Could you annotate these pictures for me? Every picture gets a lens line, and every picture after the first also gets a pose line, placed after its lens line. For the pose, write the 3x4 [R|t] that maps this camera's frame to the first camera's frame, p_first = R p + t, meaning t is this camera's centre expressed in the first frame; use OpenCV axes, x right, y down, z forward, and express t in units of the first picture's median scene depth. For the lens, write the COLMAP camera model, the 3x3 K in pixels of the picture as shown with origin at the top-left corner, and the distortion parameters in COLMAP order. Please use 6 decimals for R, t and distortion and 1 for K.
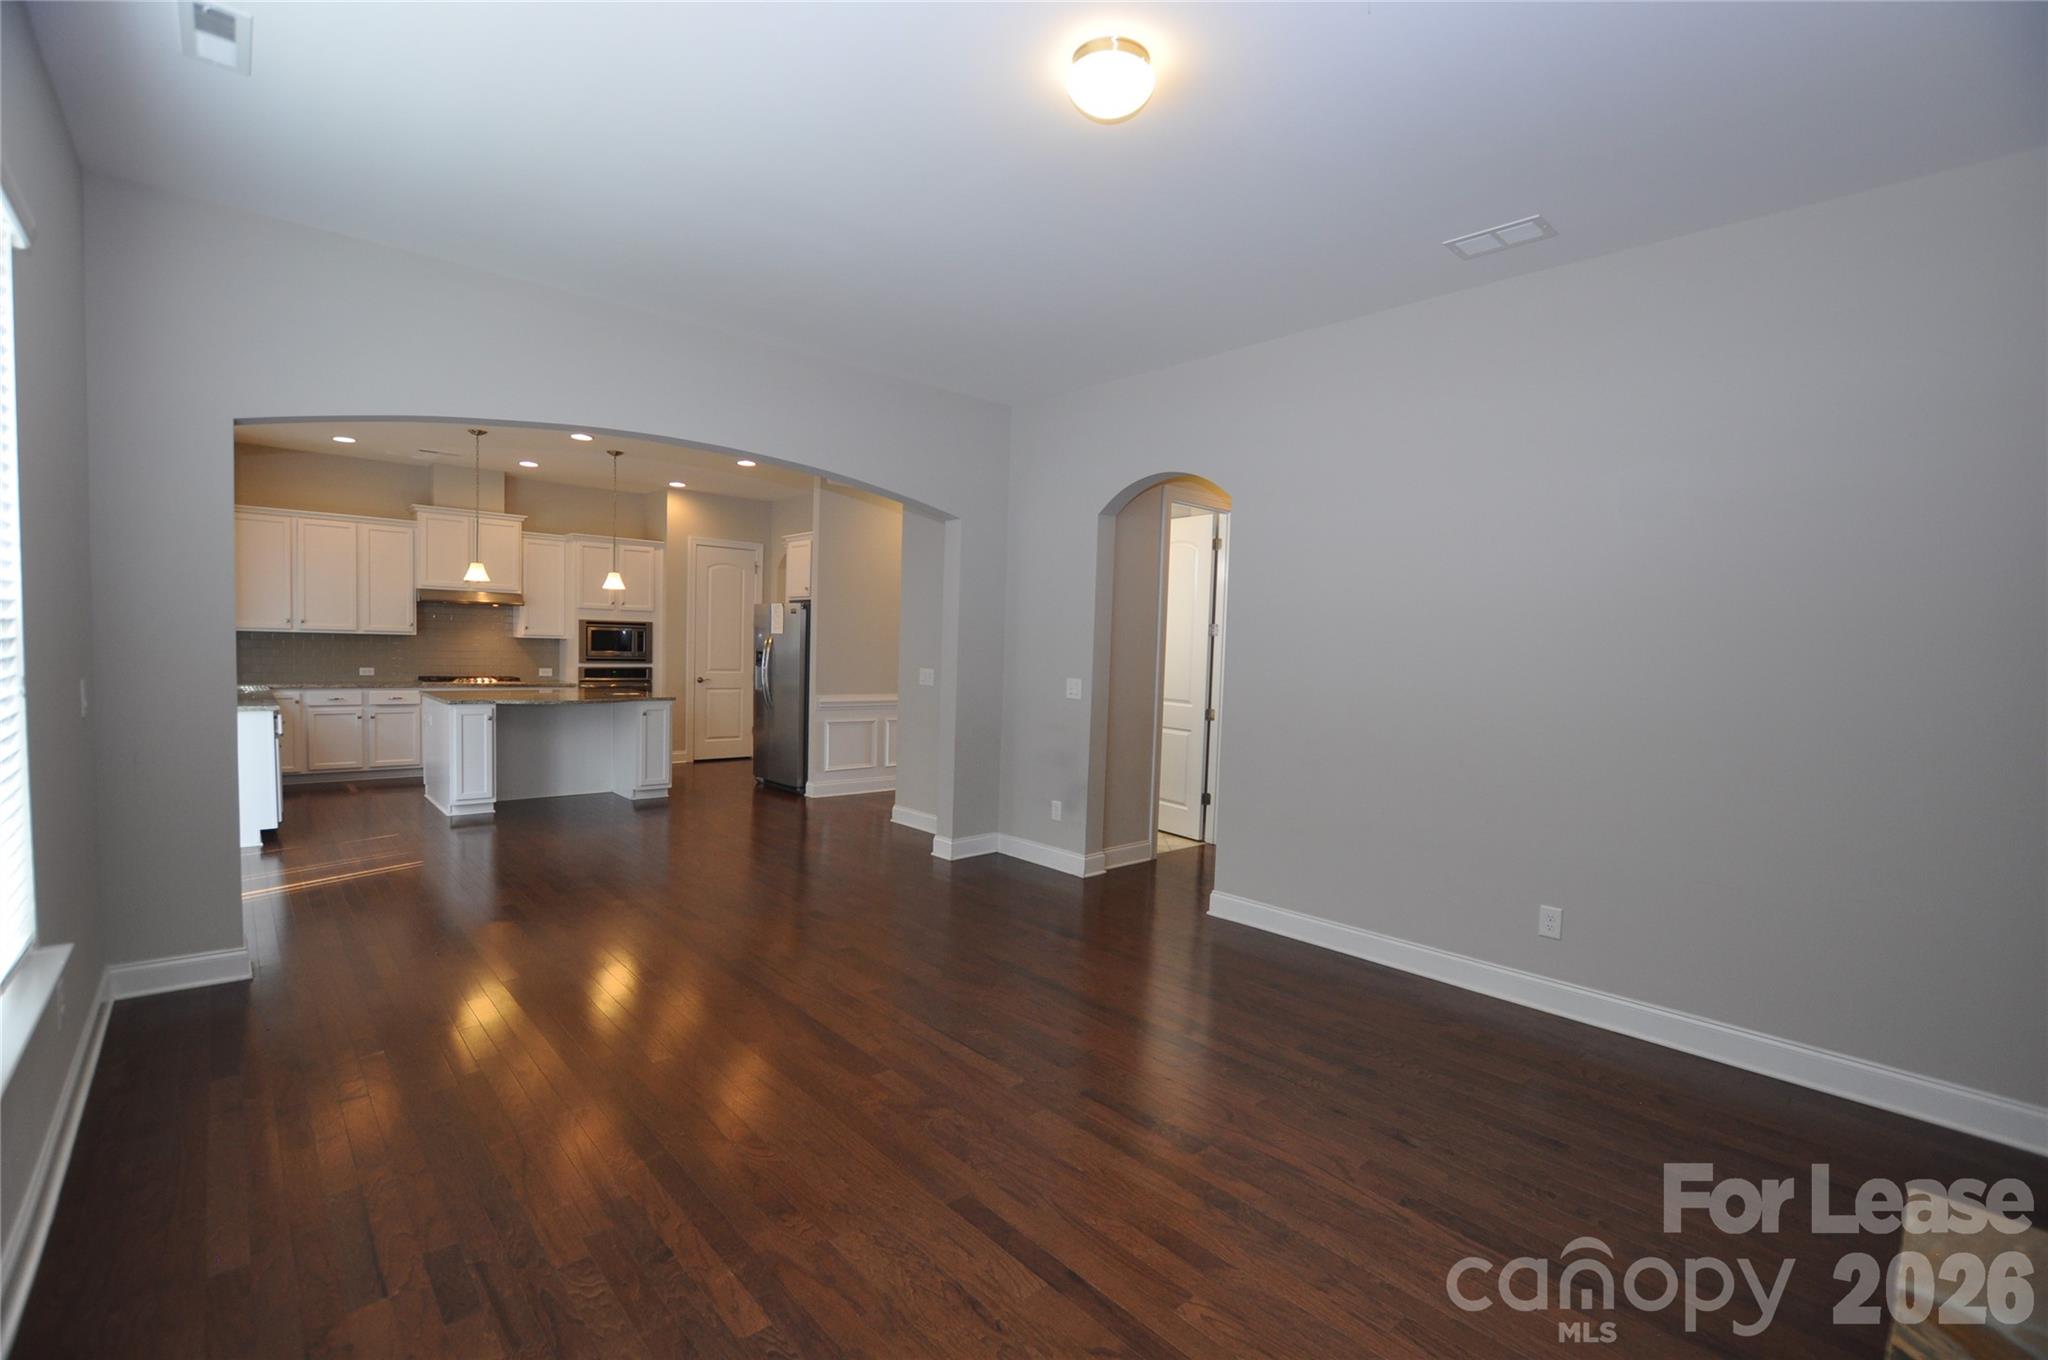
lens RADIAL K [[894.6, 0, 1027.4], [0, 894.6, 683.4], [0, 0, 1]] dist [-0.009620, 0.000985]
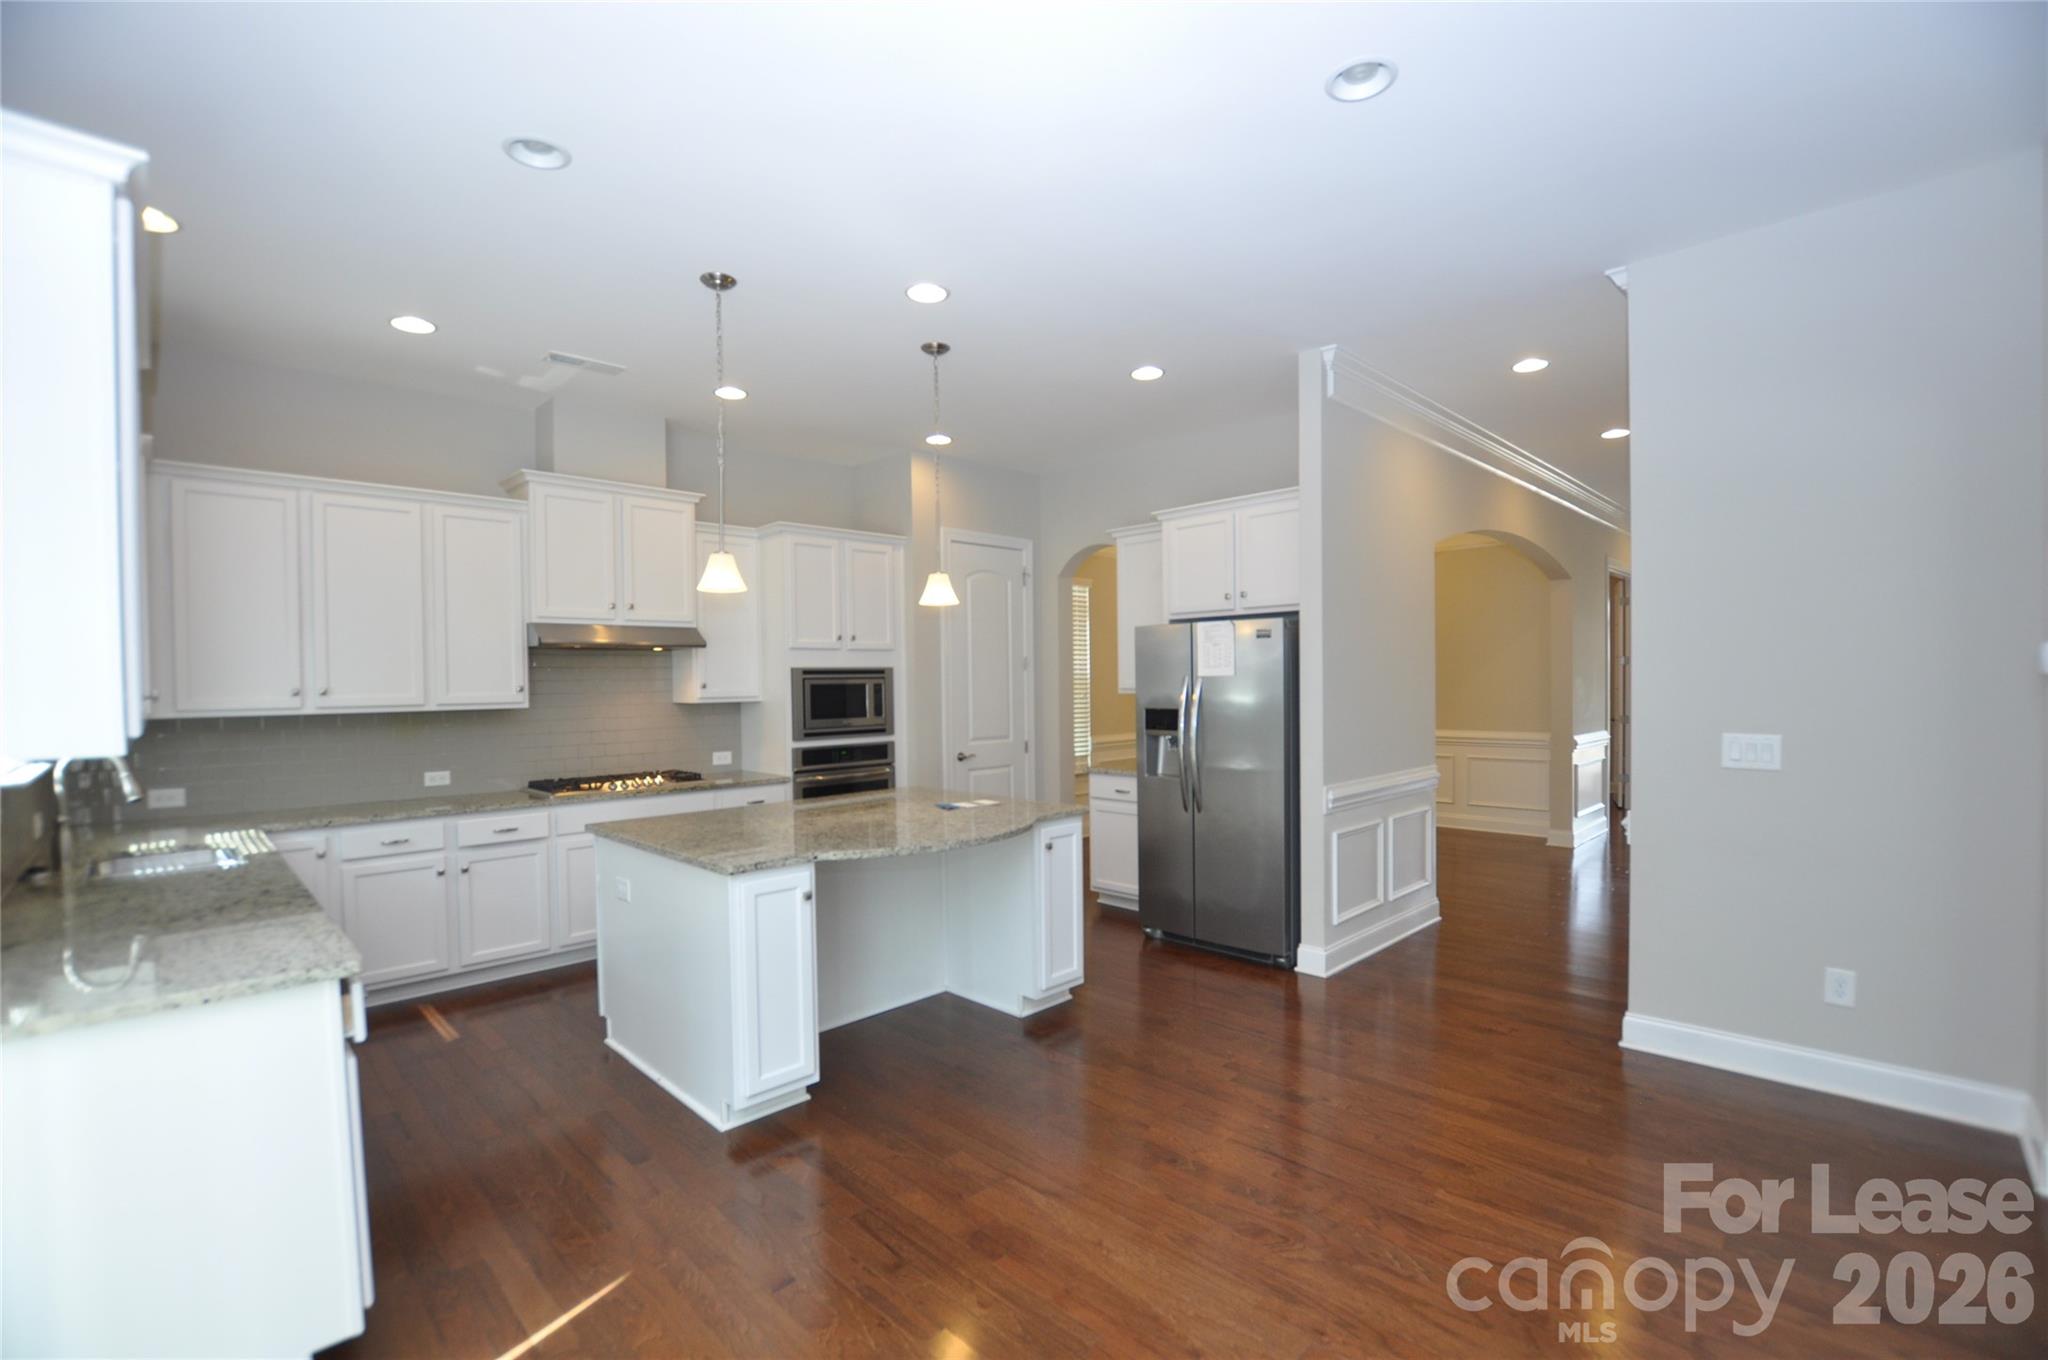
lens RADIAL K [[894.6, 0, 1022.2], [0, 894.6, 684.3], [0, 0, 1]] dist [-0.009620, 0.000985]
pose [[0.997517, -0.044324, 0.054721, -0.392558], [0.046340, 0.998271, -0.036152, -0.033061], [-0.053024, 0.038598, 0.997847, 0.415028]]
